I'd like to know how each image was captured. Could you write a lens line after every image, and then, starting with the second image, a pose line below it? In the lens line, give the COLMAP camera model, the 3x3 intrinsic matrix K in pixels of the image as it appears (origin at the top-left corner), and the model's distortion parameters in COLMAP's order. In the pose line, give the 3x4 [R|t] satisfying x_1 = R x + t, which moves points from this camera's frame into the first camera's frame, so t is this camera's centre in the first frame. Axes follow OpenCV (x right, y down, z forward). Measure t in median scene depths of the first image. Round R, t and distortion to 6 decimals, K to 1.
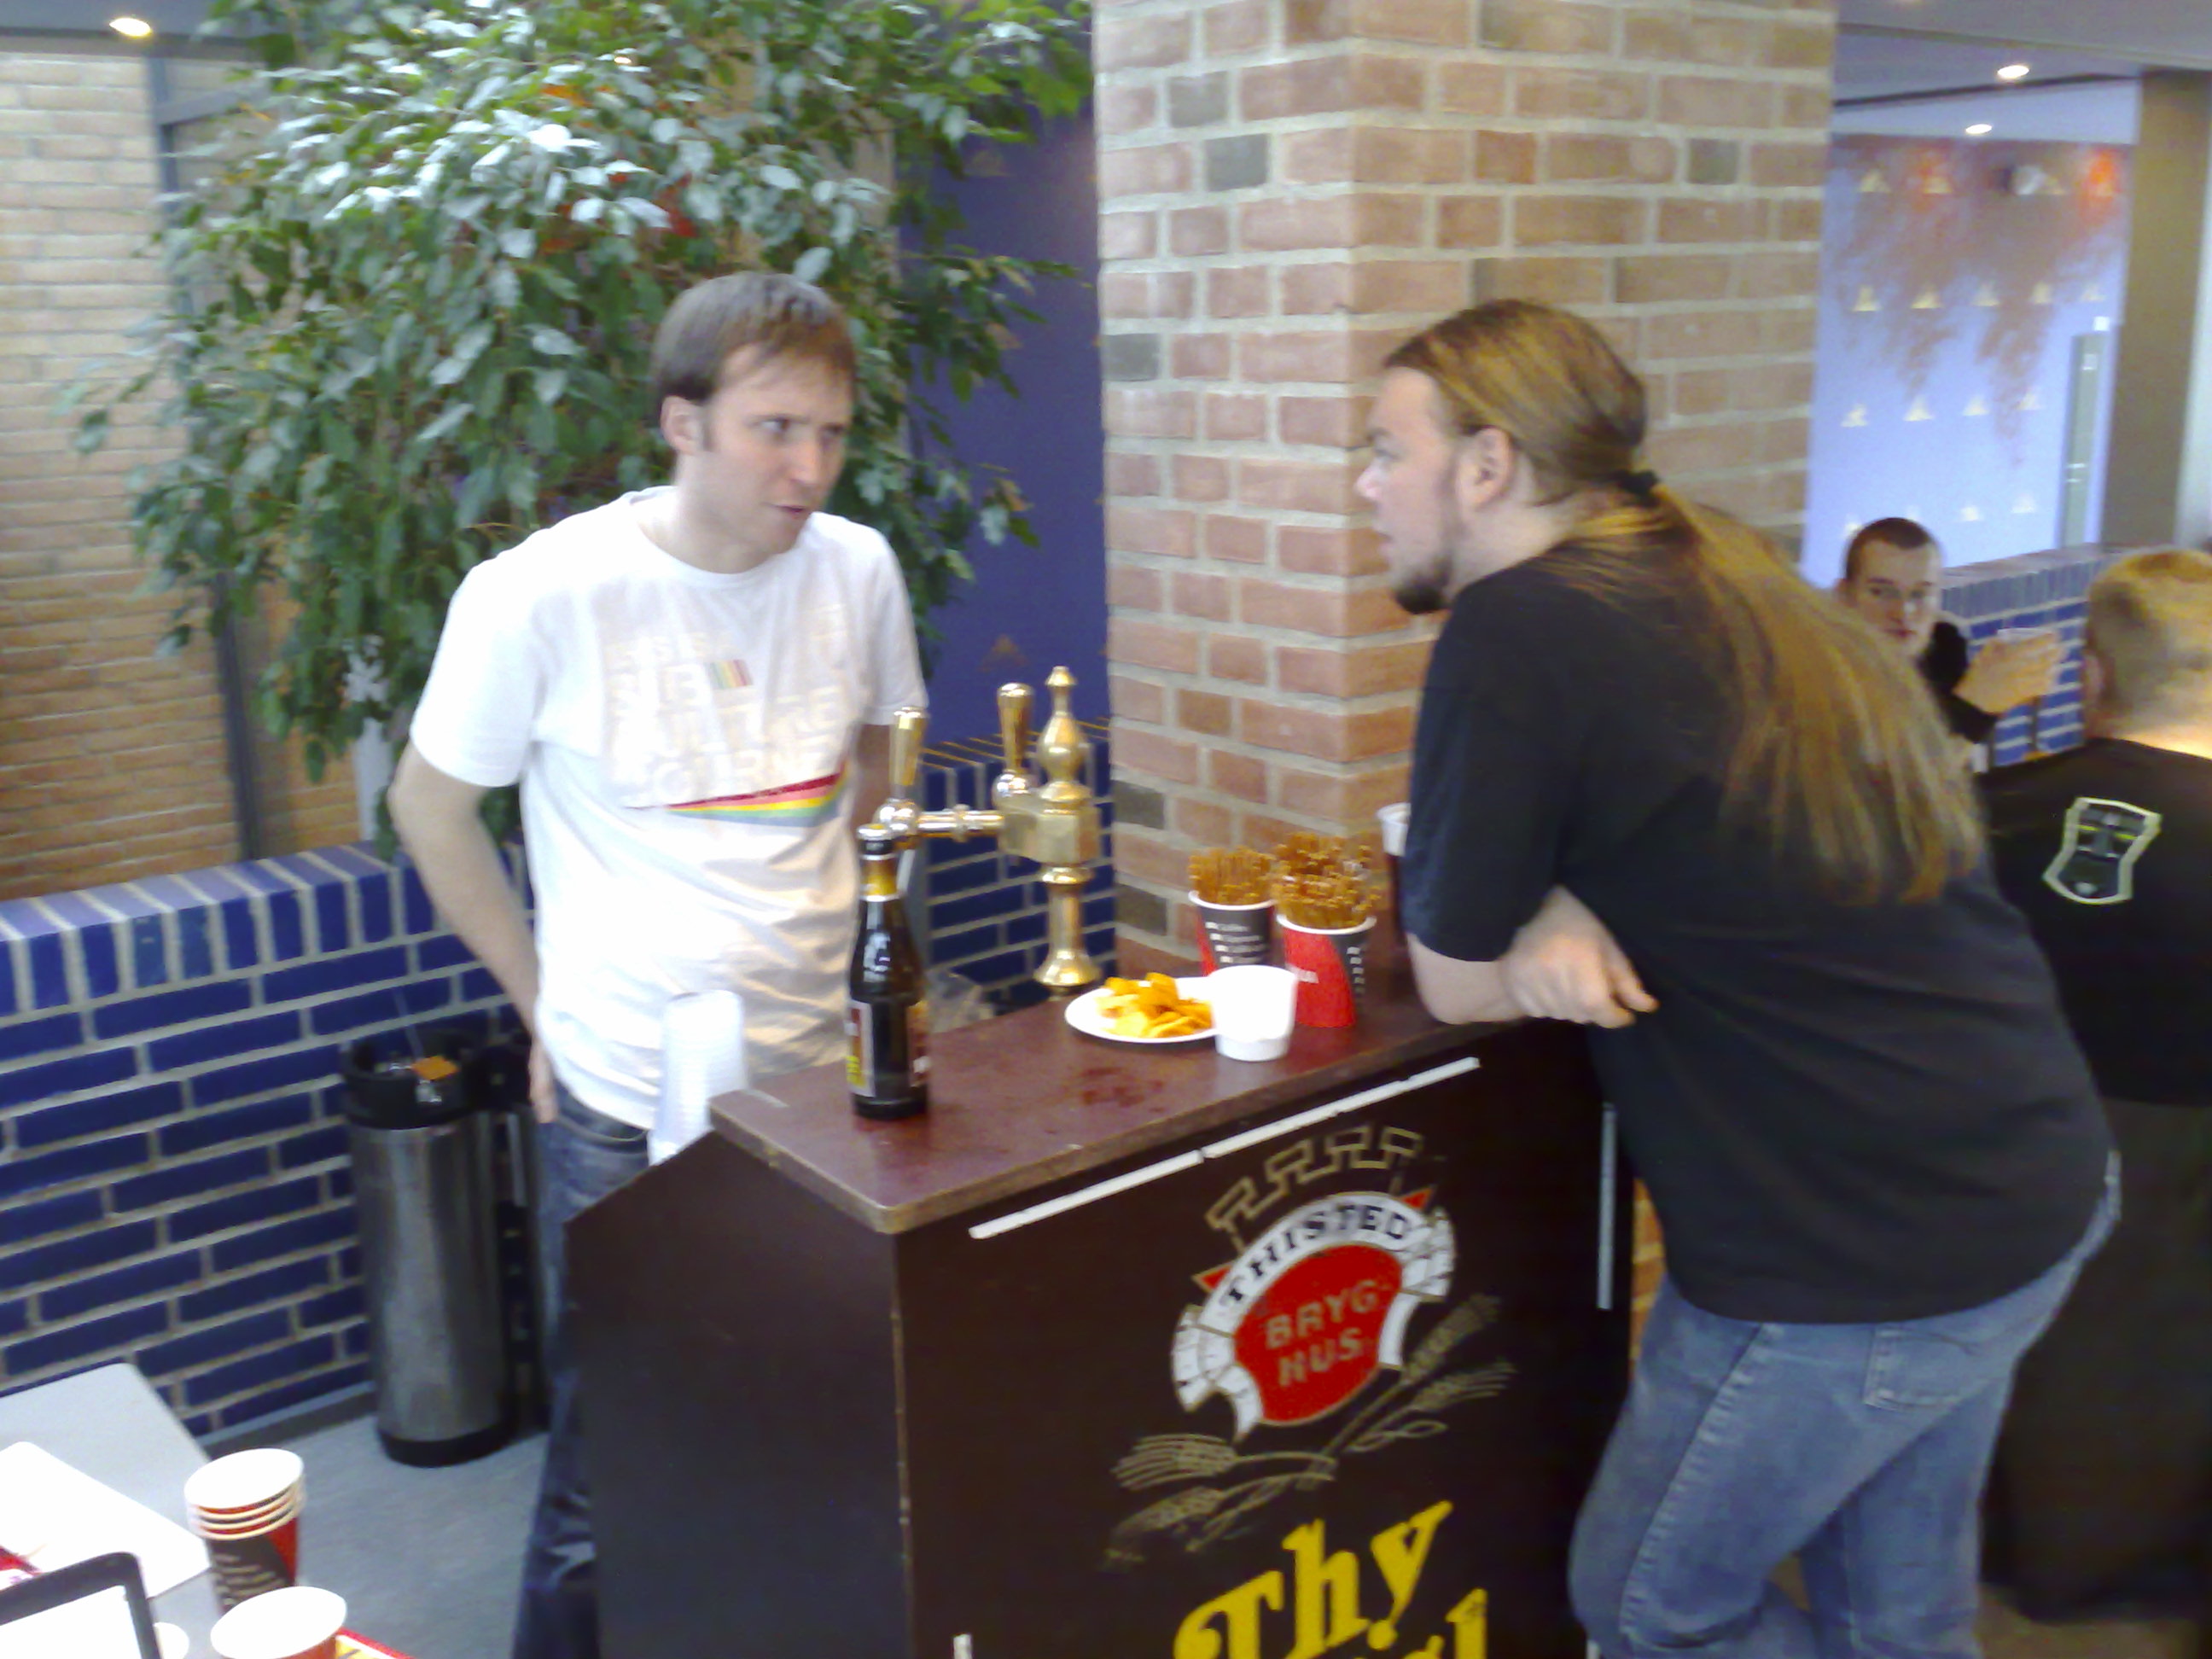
lens RADIAL K [[2142.6, 0, 1106.0], [0, 2142.6, 829.5], [0, 0, 1]] dist [0.011573, 0.004285]
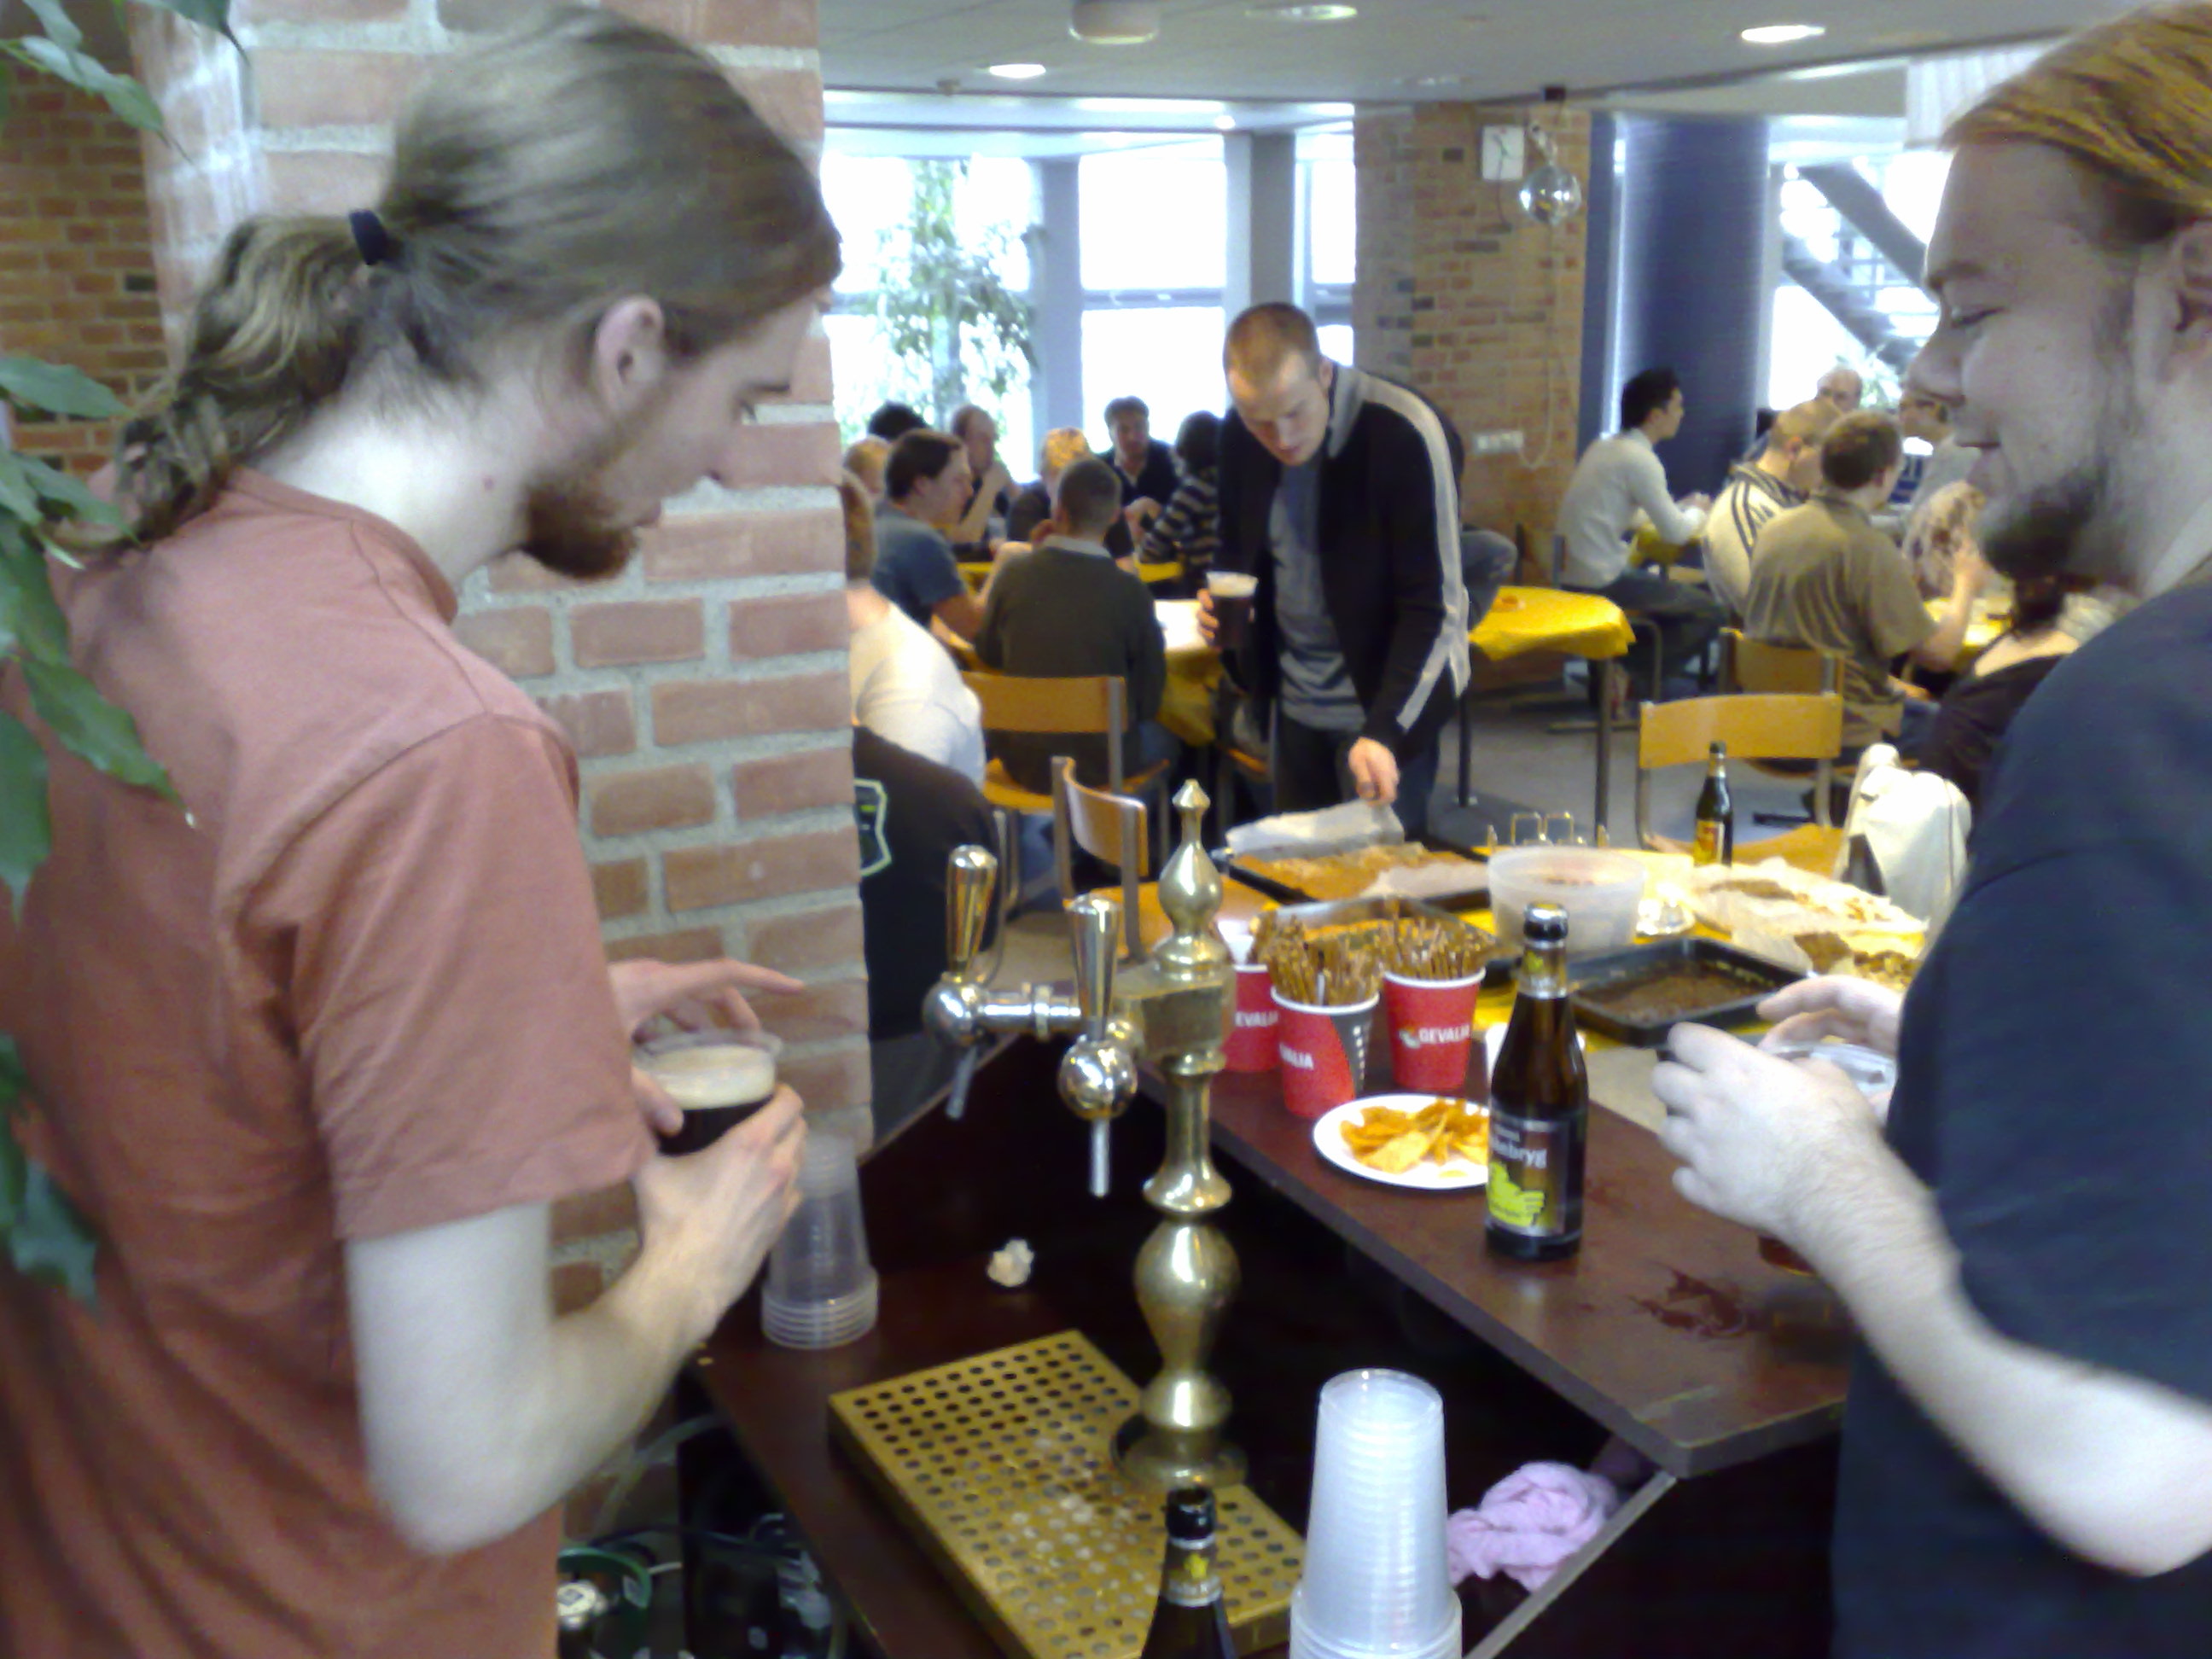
lens RADIAL K [[2142.6, 0, 1106.0], [0, 2142.6, 829.5], [0, 0, 1]] dist [0.011573, 0.004285]
pose [[0.147872, -0.214878, 0.965381, -0.616132], [0.236013, 0.955578, 0.176545, -0.164077], [-0.960433, 0.201737, 0.192017, 0.742951]]
